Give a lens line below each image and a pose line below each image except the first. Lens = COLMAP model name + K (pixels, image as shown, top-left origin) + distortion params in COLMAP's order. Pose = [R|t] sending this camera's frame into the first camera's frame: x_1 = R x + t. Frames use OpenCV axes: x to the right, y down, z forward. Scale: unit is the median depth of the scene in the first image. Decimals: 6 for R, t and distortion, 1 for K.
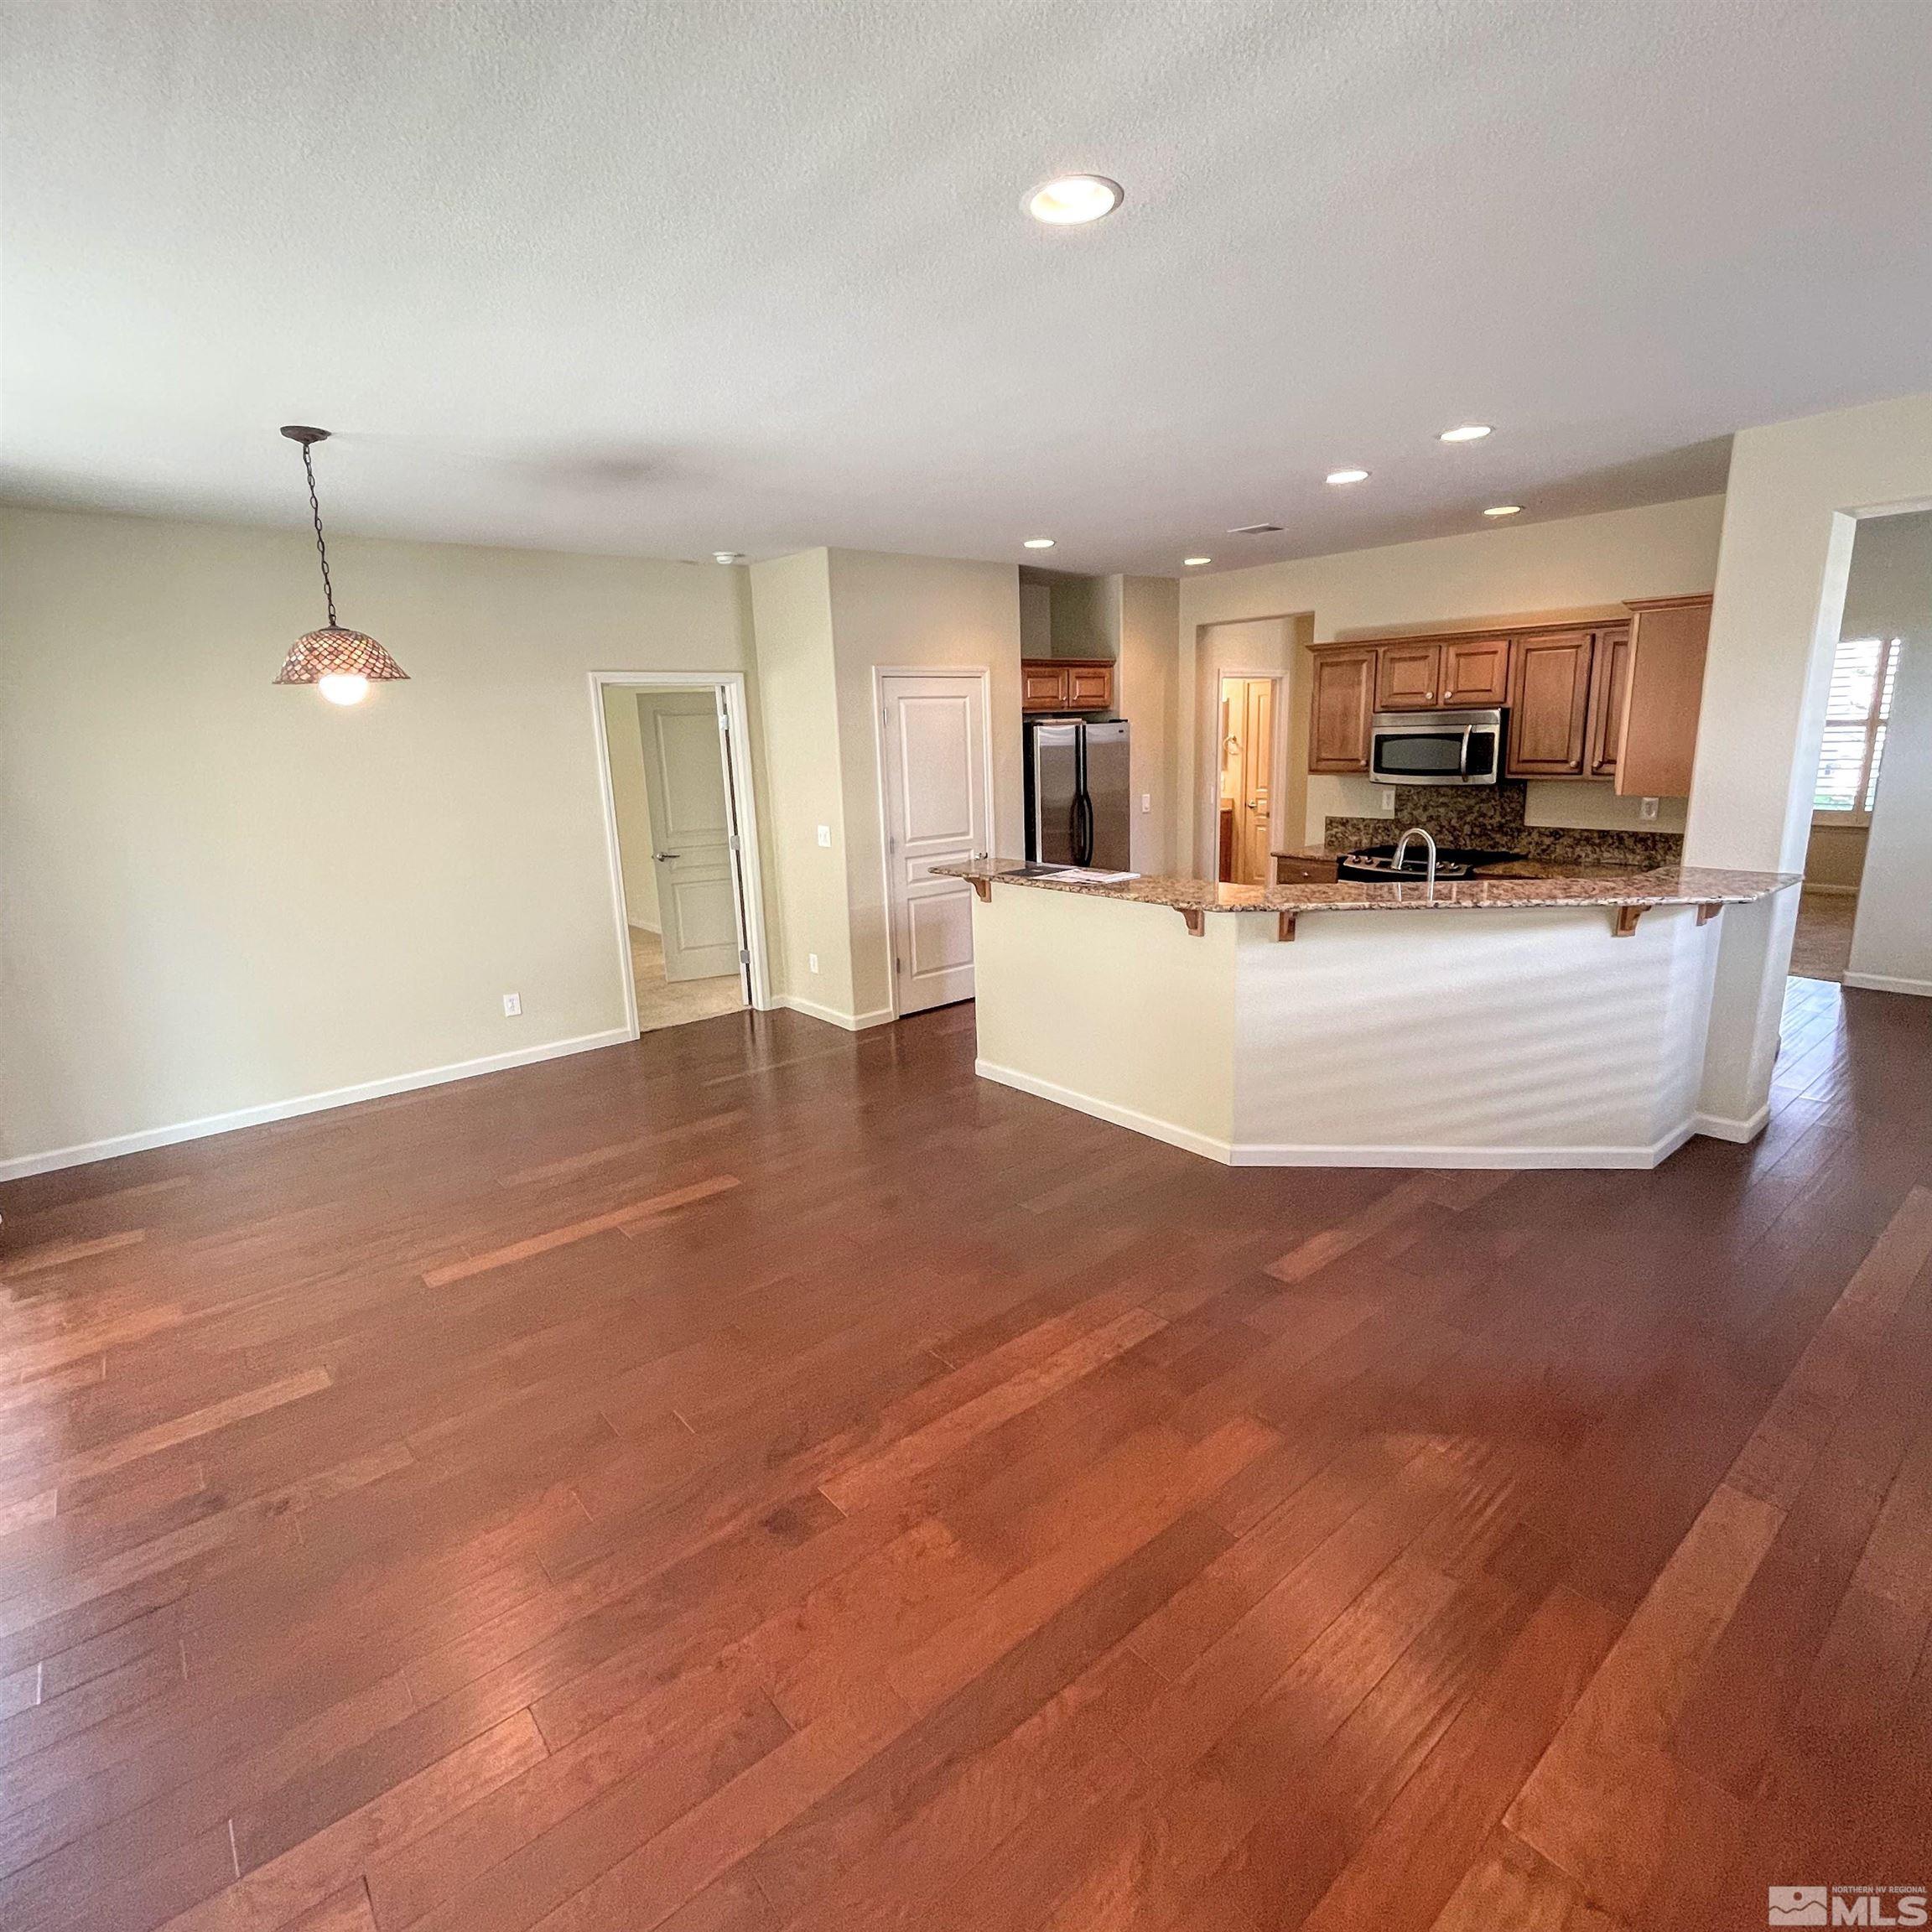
lens RADIAL K [[1043.1, 0, 967.7], [0, 1043.1, 954.8], [0, 0, 1]] dist [0.002192, -0.000300]
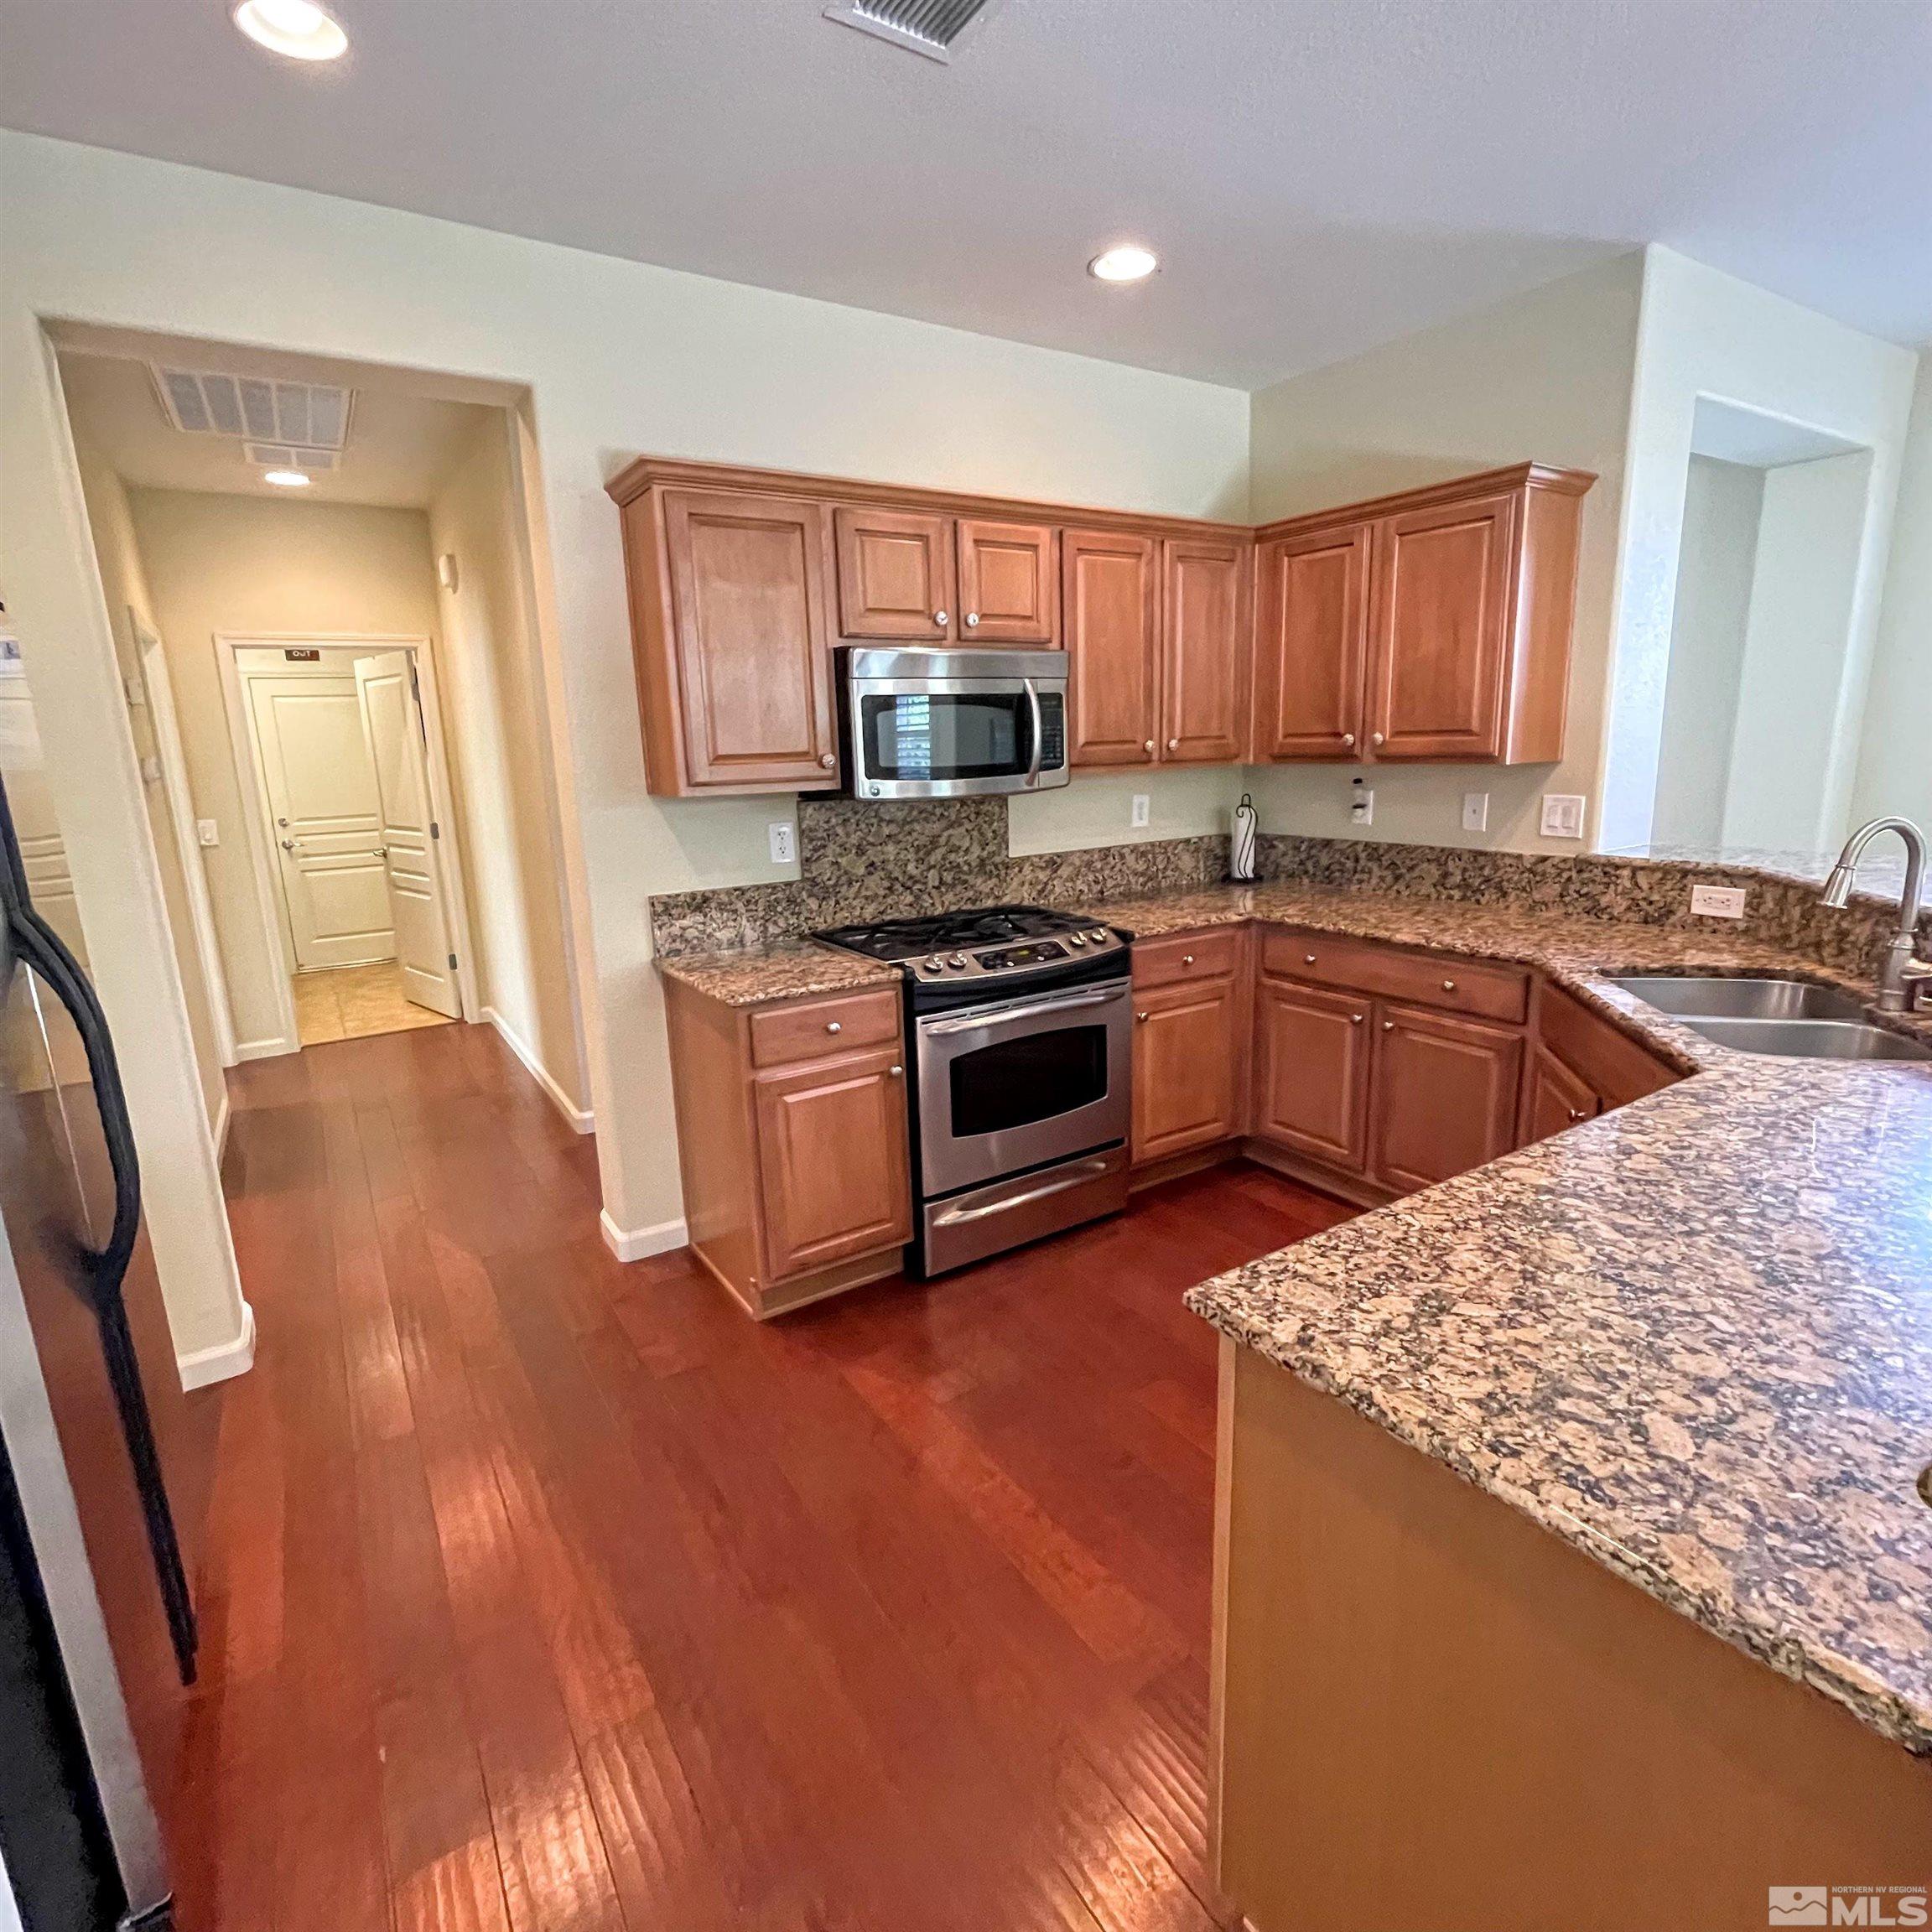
lens RADIAL K [[1043.1, 0, 967.7], [0, 1043.1, 954.8], [0, 0, 1]] dist [0.002192, -0.000300]
pose [[0.120891, -0.178208, 0.976538, -0.067803], [0.241712, 0.959428, 0.145163, -0.160684], [-0.962788, 0.218493, 0.159062, 0.925918]]
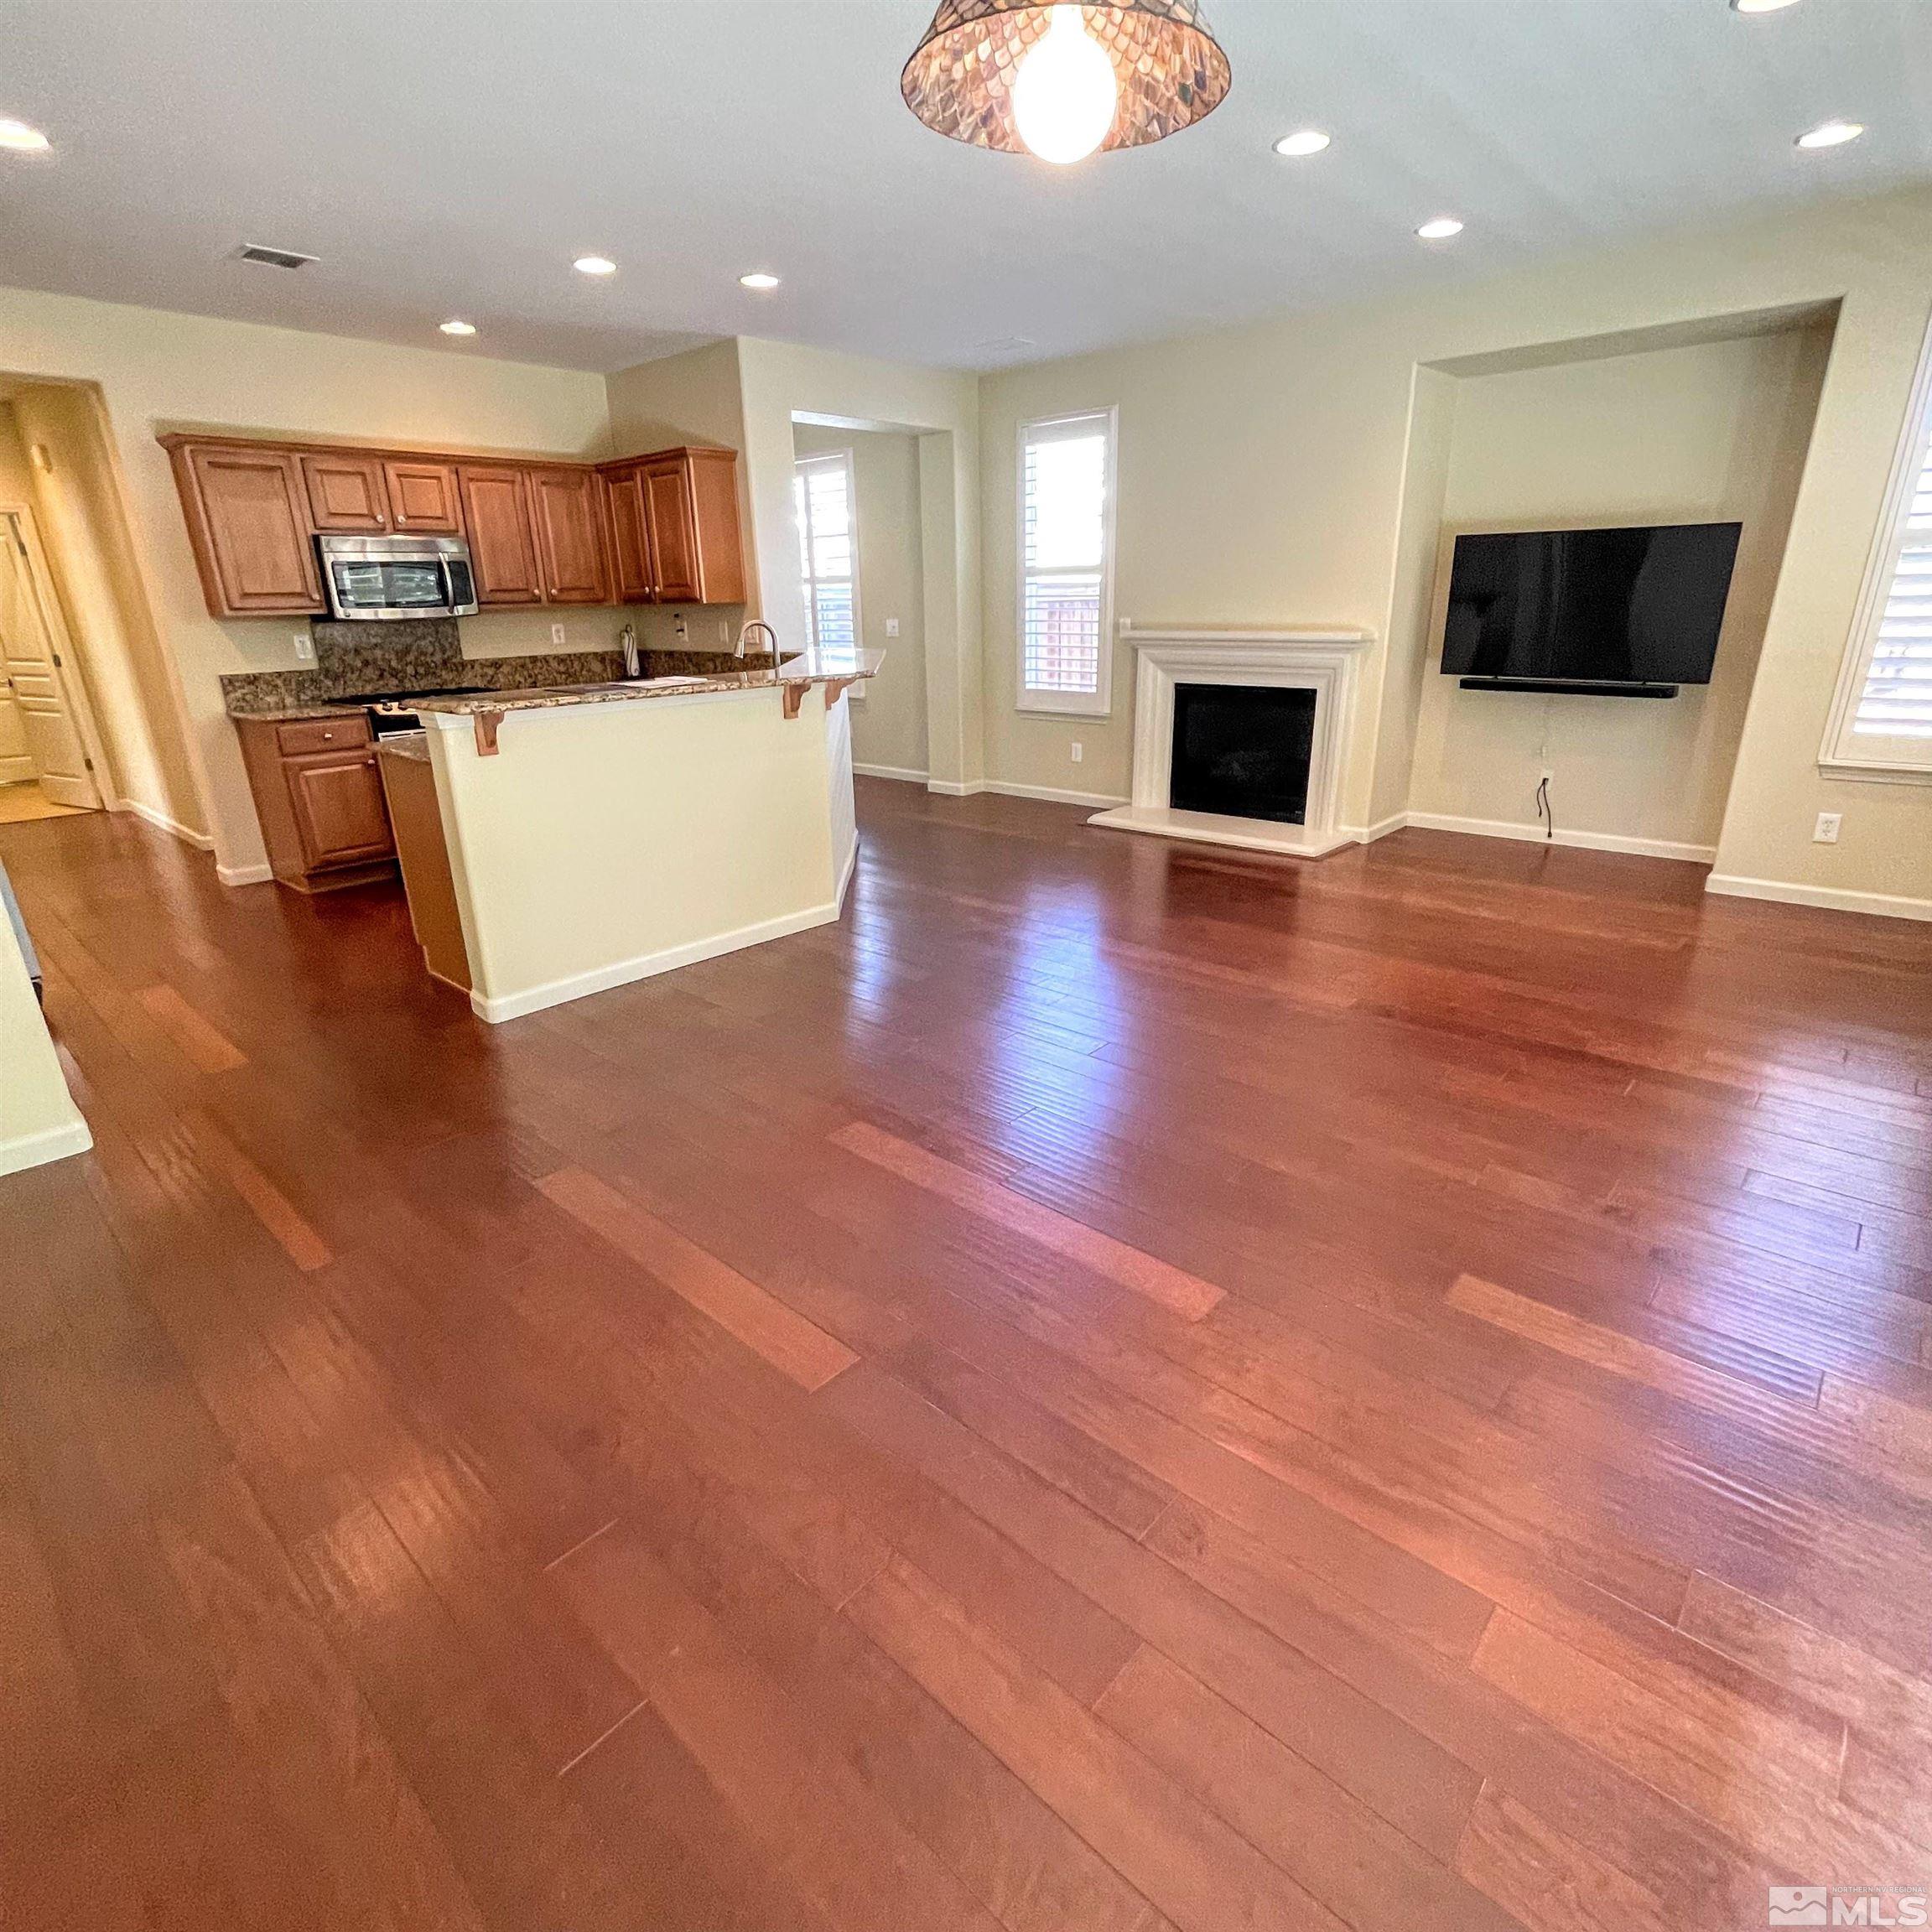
lens RADIAL K [[1043.1, 0, 967.7], [0, 1043.1, 954.8], [0, 0, 1]] dist [0.002192, -0.000300]
pose [[-0.134152, -0.293587, 0.946472, -0.593677], [0.241488, 0.916627, 0.318557, -0.063702], [-0.961086, 0.271297, -0.052070, 0.642962]]
